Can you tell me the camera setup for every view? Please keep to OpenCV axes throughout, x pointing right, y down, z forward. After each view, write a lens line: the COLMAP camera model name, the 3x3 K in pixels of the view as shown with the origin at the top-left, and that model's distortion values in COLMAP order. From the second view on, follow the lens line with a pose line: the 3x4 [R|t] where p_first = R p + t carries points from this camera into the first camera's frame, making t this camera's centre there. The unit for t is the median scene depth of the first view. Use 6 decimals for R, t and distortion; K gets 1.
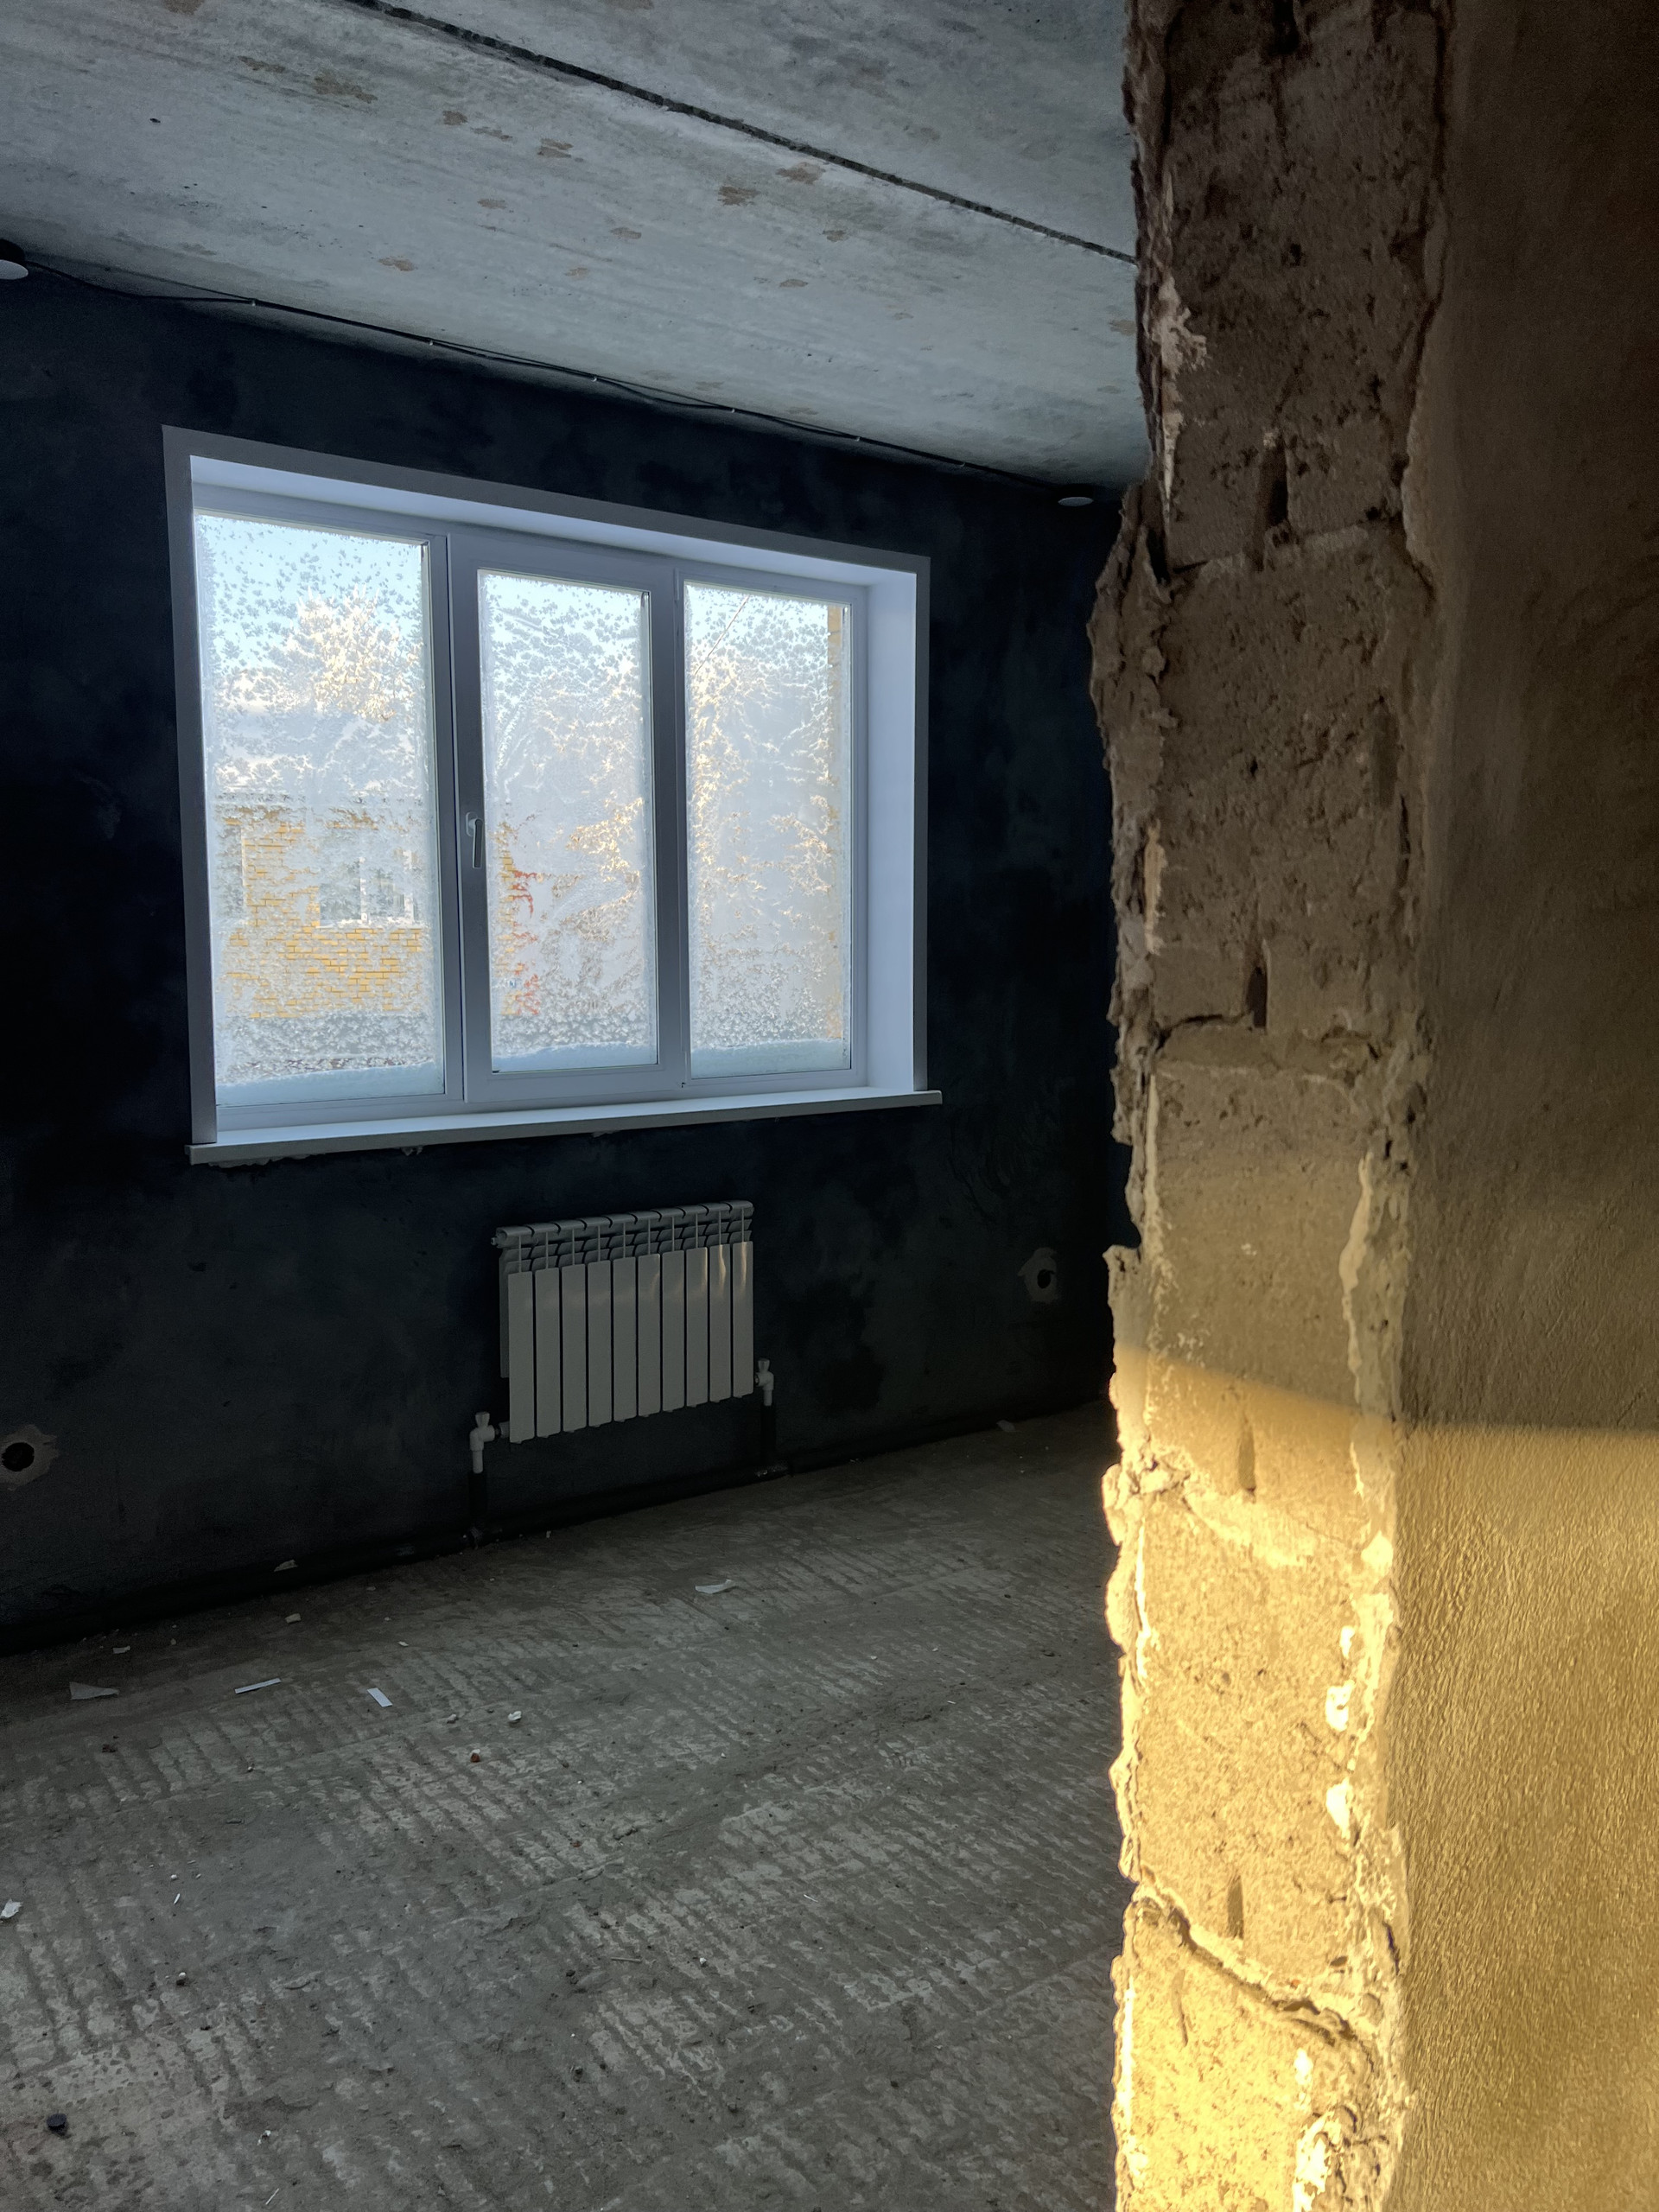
lens RADIAL K [[1696.8, 0, 829.5], [0, 1696.8, 1106.0], [0, 0, 1]] dist [-0.002147, -0.003062]
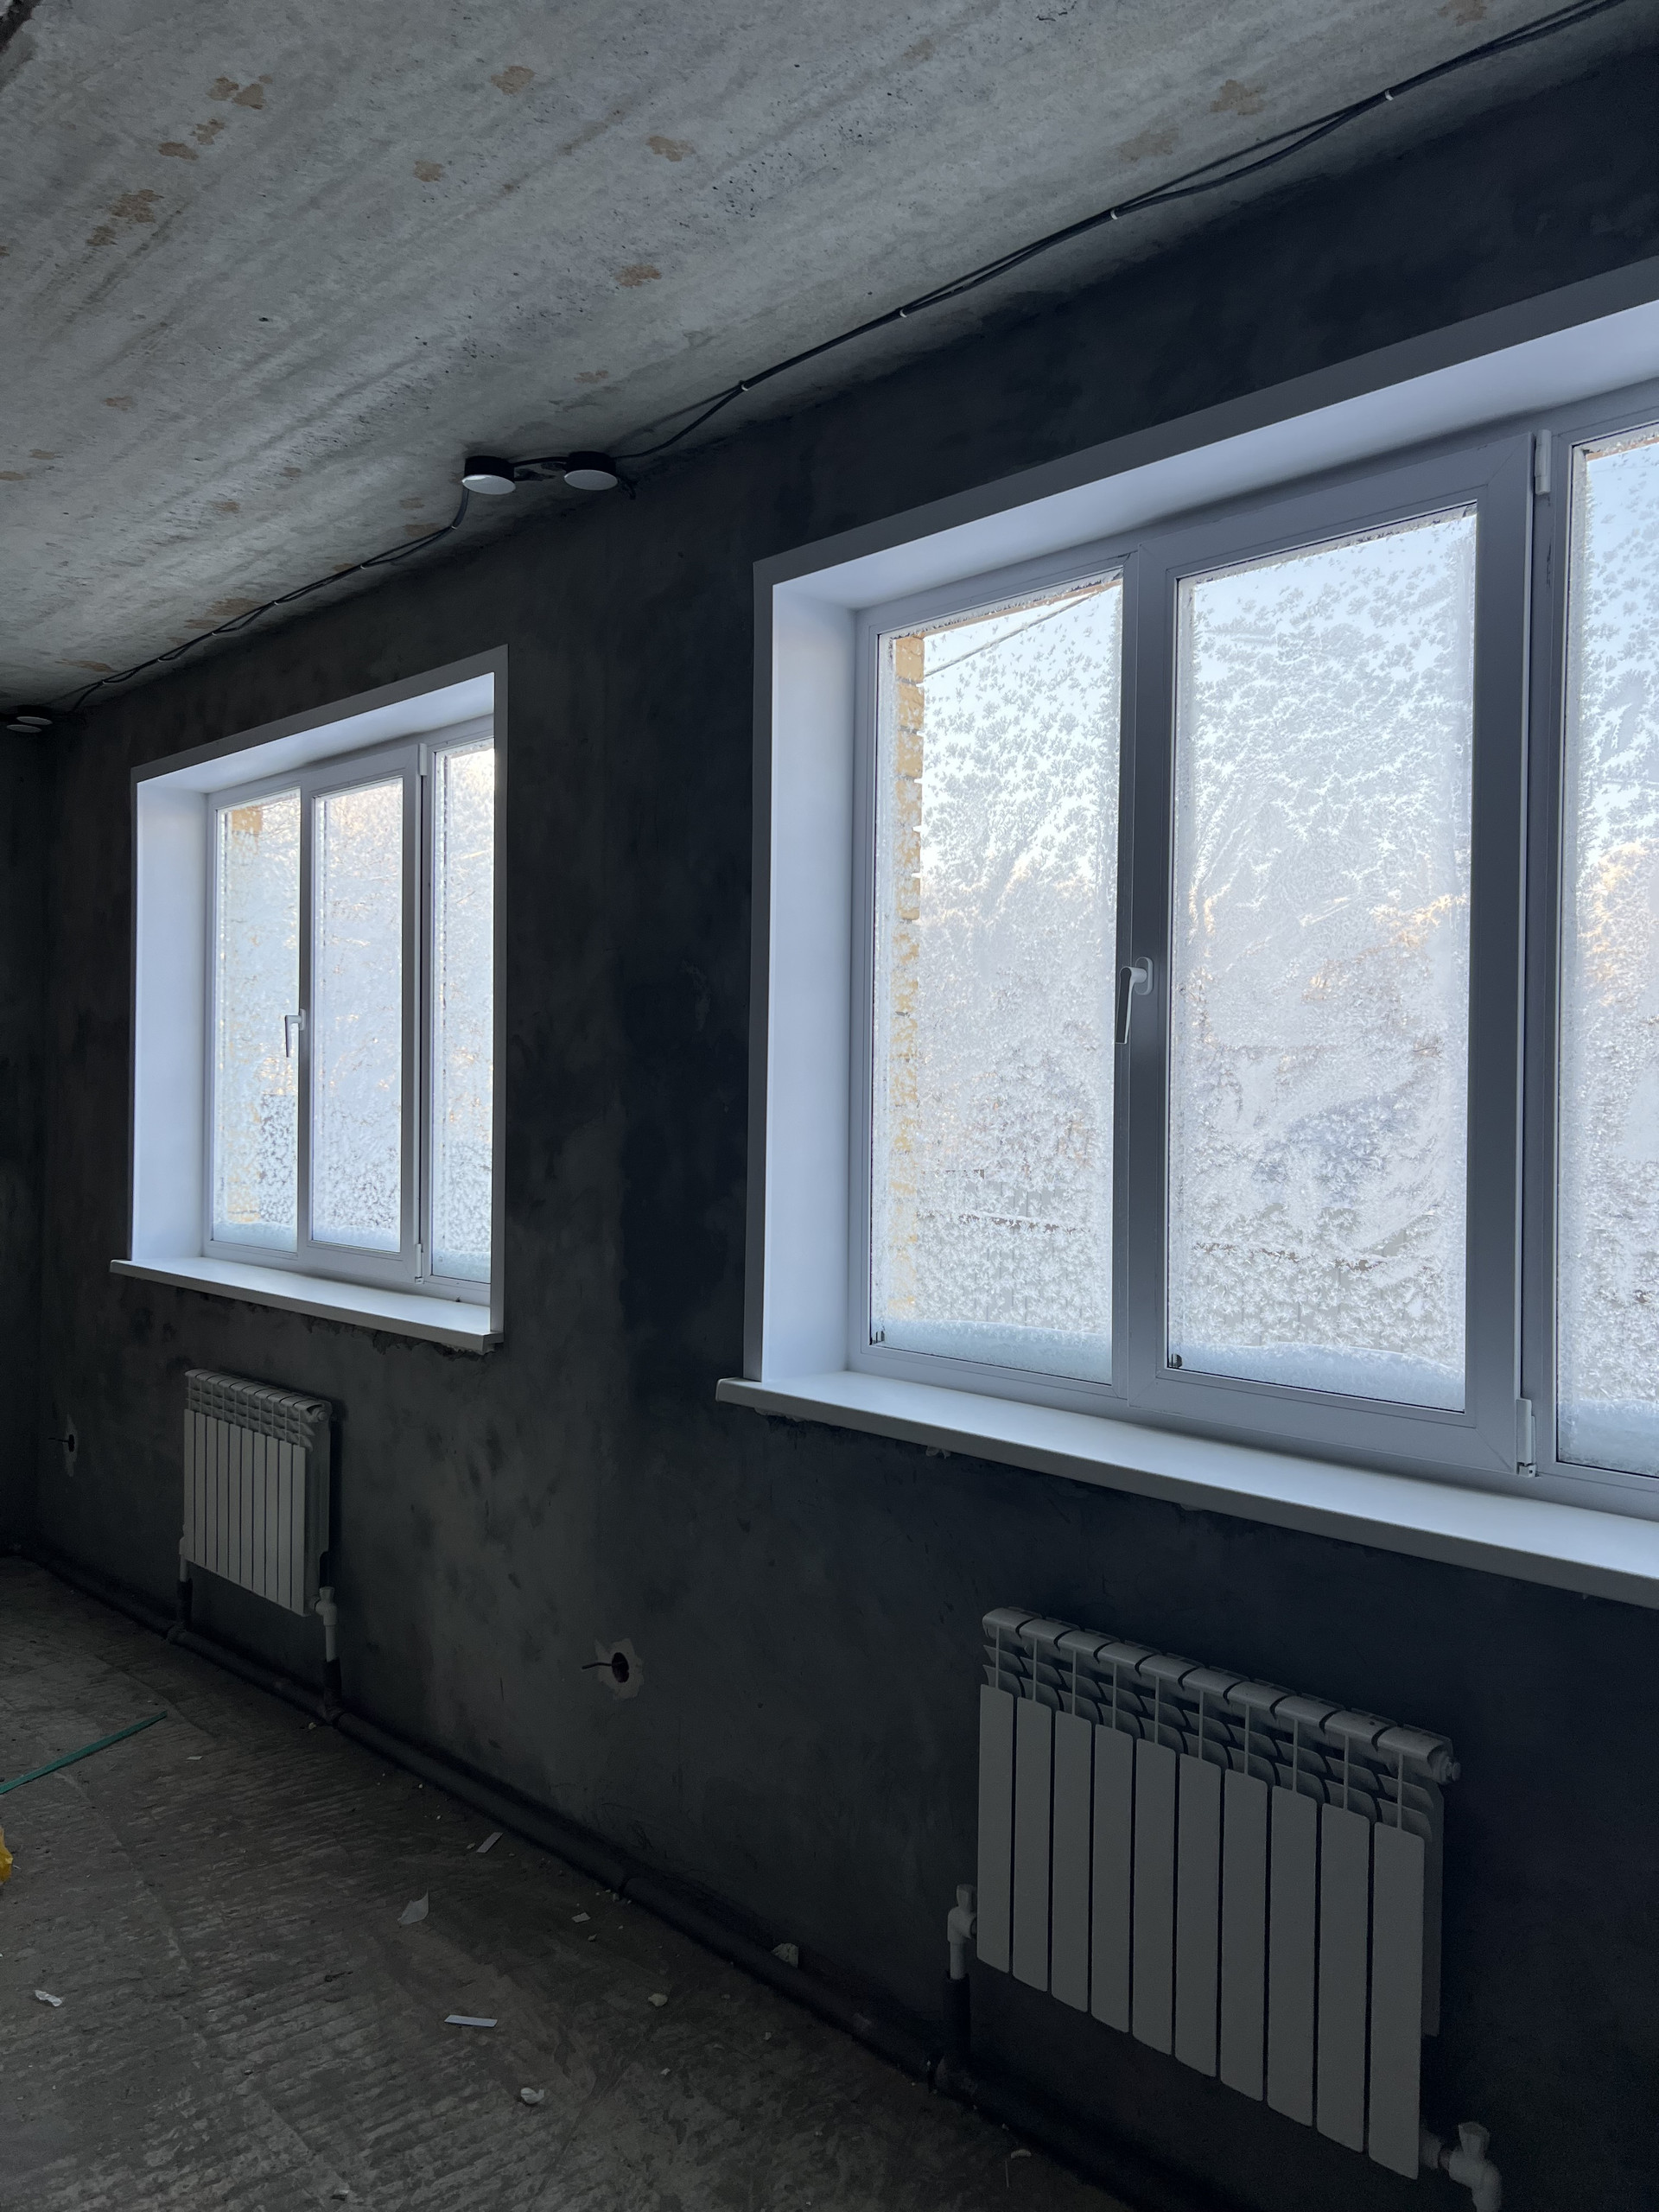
lens RADIAL K [[1645.7, 0, 829.5], [0, 1645.7, 1106.0], [0, 0, 1]] dist [0.065517, -0.076302]
pose [[0.126473, 0.003320, -0.991965, 0.401223], [-0.114857, 0.993318, -0.011319, -0.096414], [0.985298, 0.115366, 0.126009, 0.813689]]
